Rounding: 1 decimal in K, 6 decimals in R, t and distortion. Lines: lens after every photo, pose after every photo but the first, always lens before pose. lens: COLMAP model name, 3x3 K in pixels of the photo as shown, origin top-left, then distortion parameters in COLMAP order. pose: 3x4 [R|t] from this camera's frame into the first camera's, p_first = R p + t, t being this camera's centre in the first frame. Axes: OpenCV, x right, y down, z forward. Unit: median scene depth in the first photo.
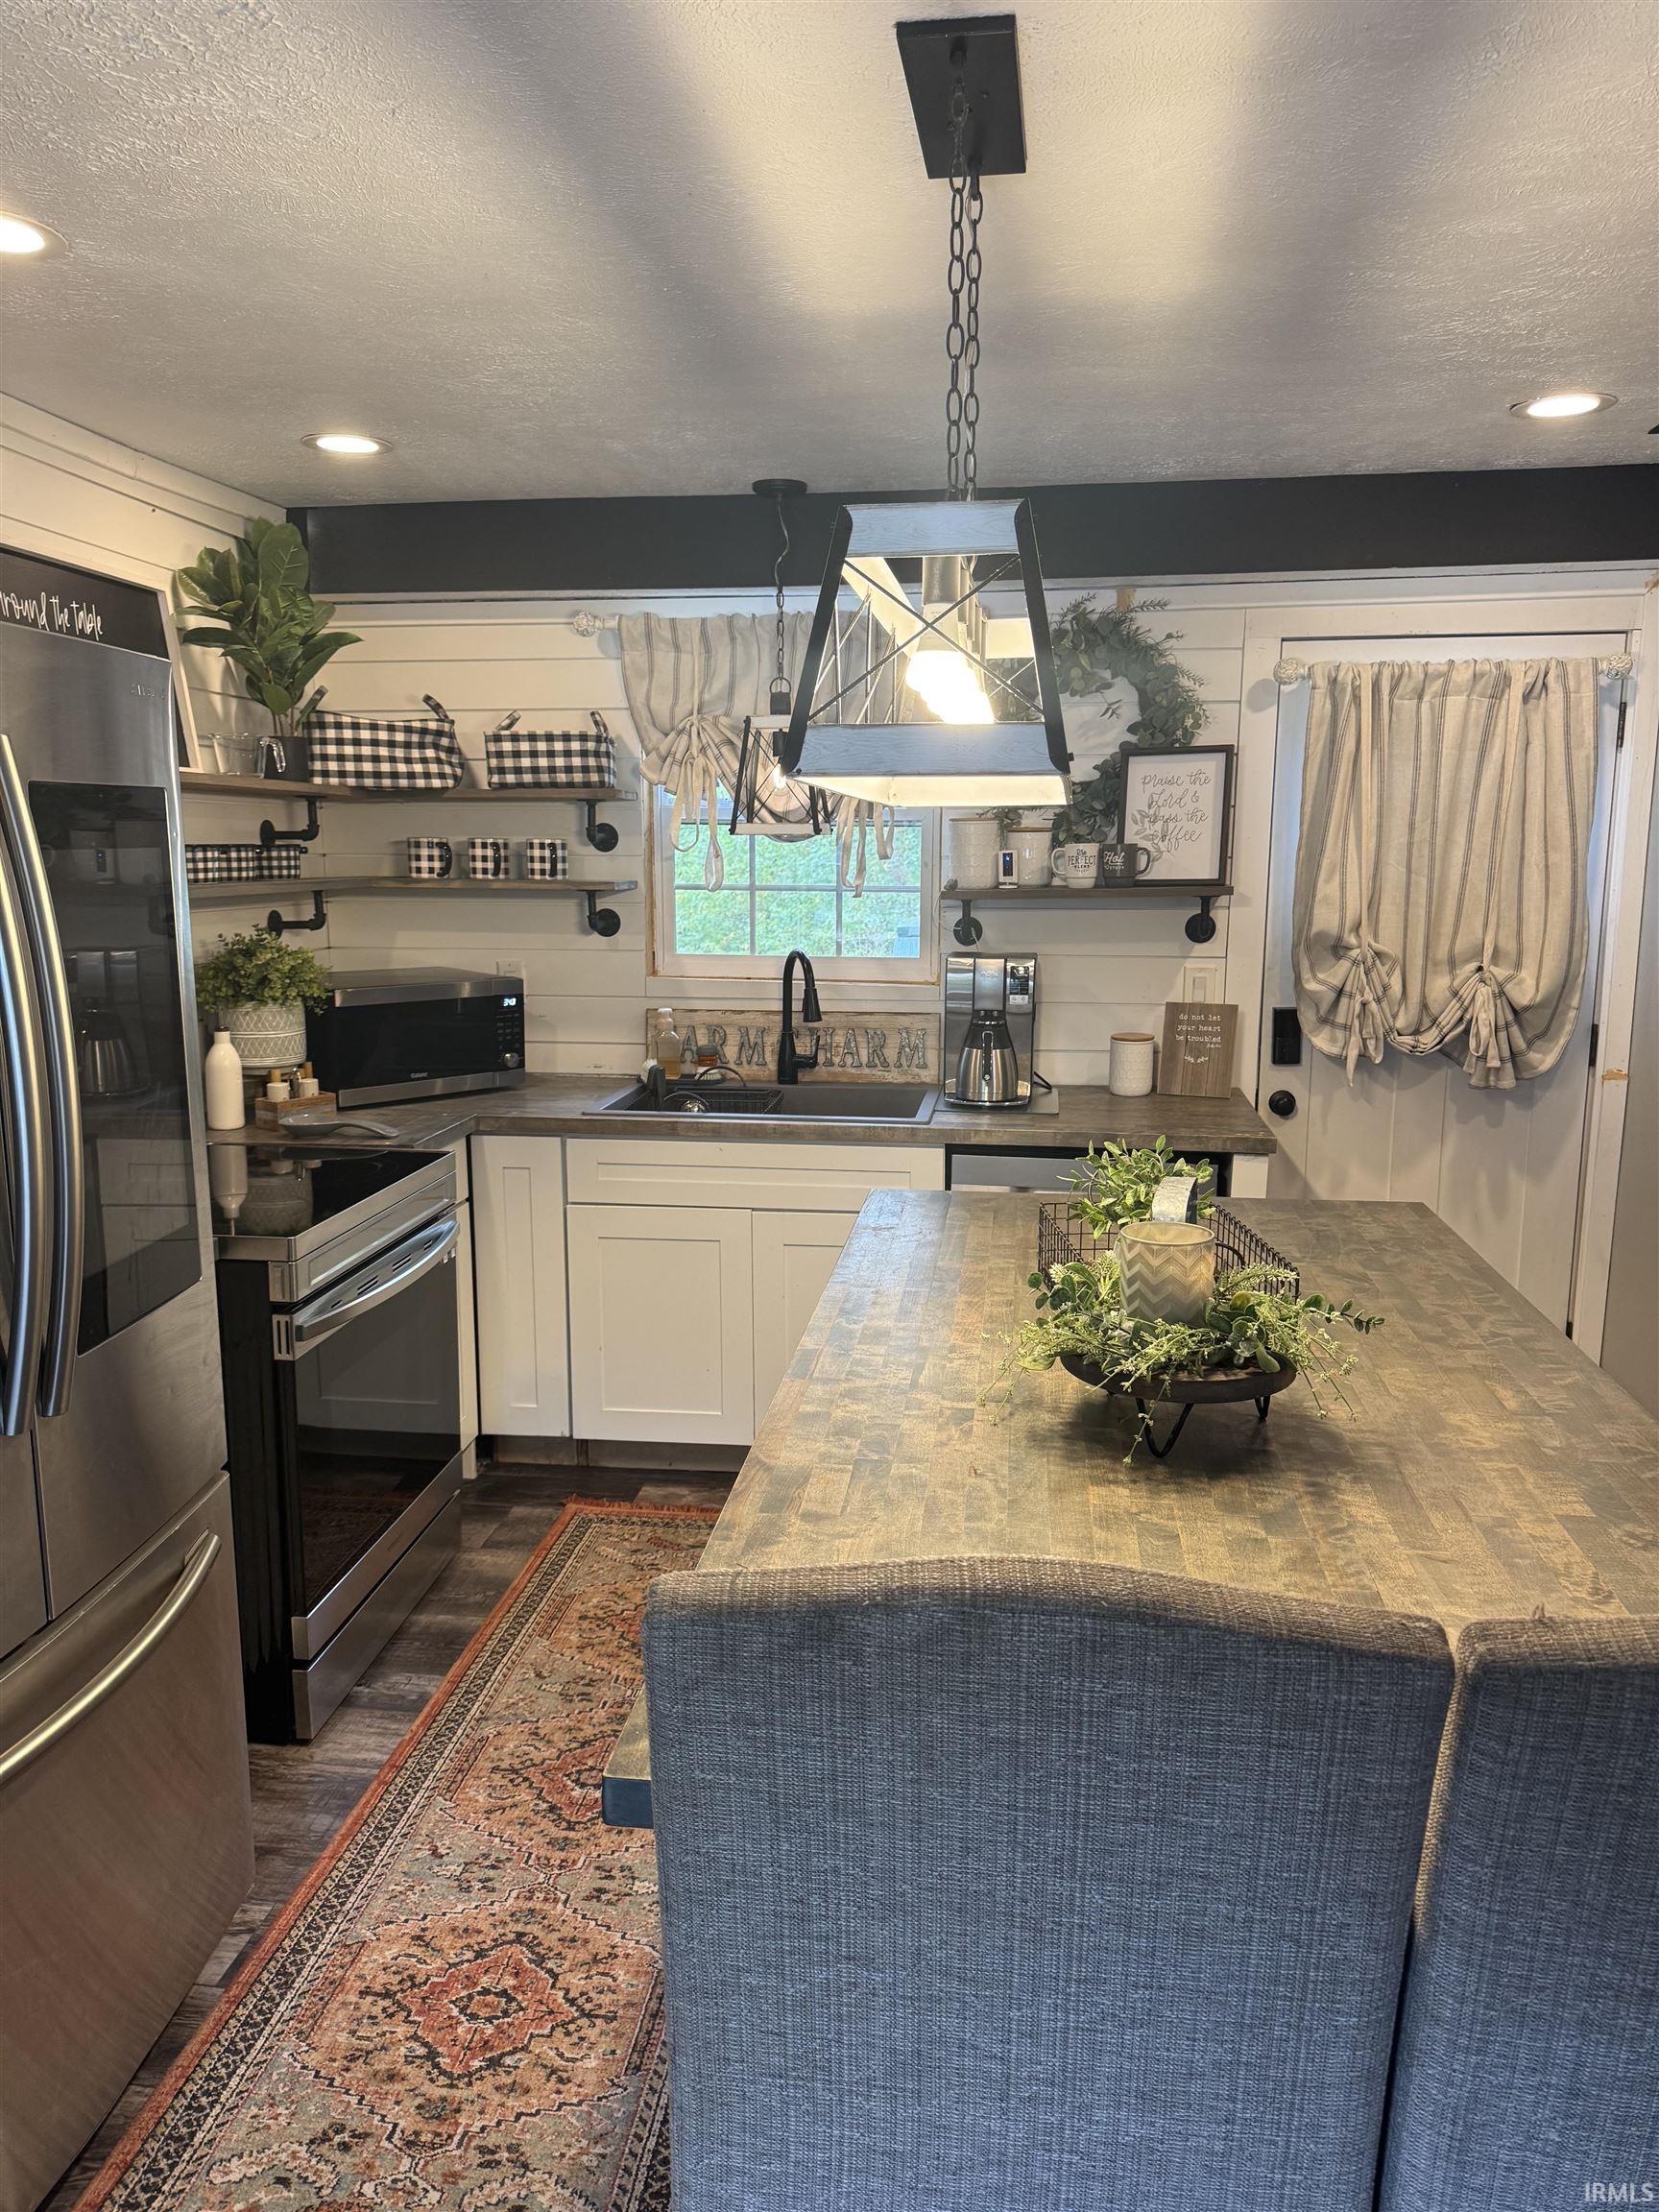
lens RADIAL K [[1579.5, 0, 828.6], [0, 1579.5, 1109.6], [0, 0, 1]] dist [0.009979, -0.000237]
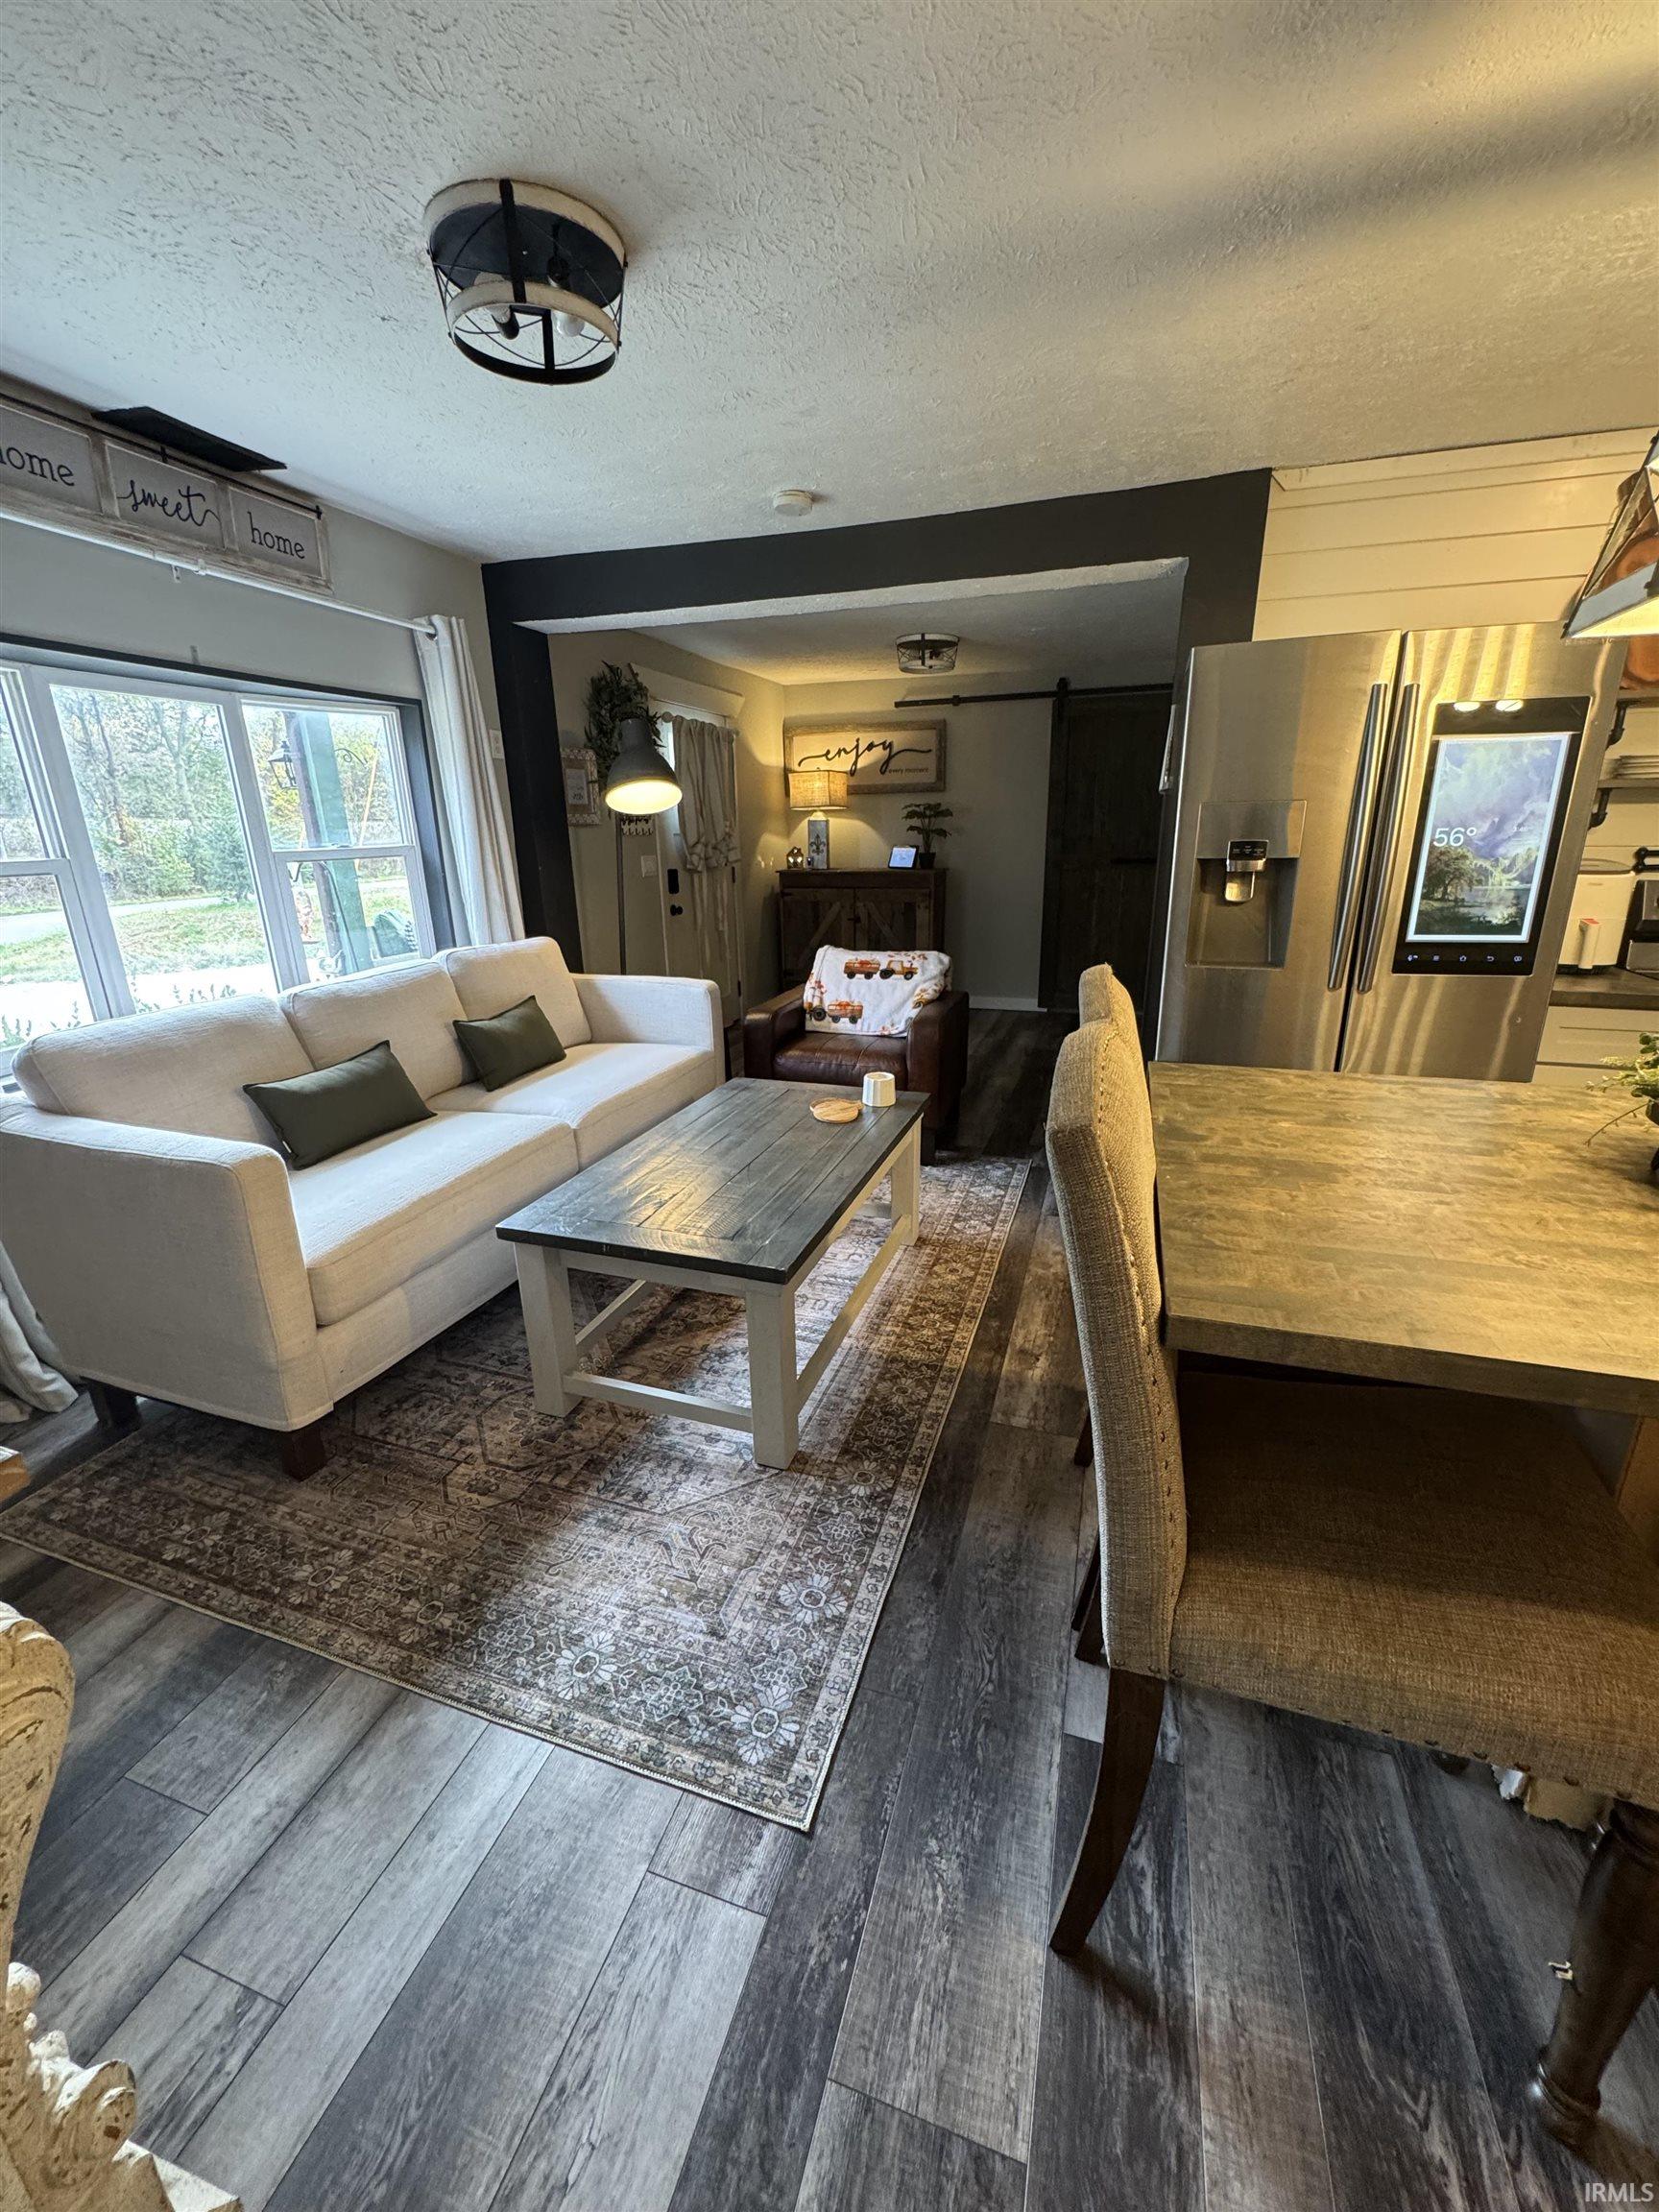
lens RADIAL K [[877.0, 0, 827.4], [0, 877.0, 1115.2], [0, 0, 1]] dist [-0.003656, 0.000336]
pose [[-0.188920, 0.302401, -0.934271, 0.410704], [-0.139810, 0.933429, 0.330400, 0.015464], [0.971989, 0.193039, -0.134065, 0.178583]]
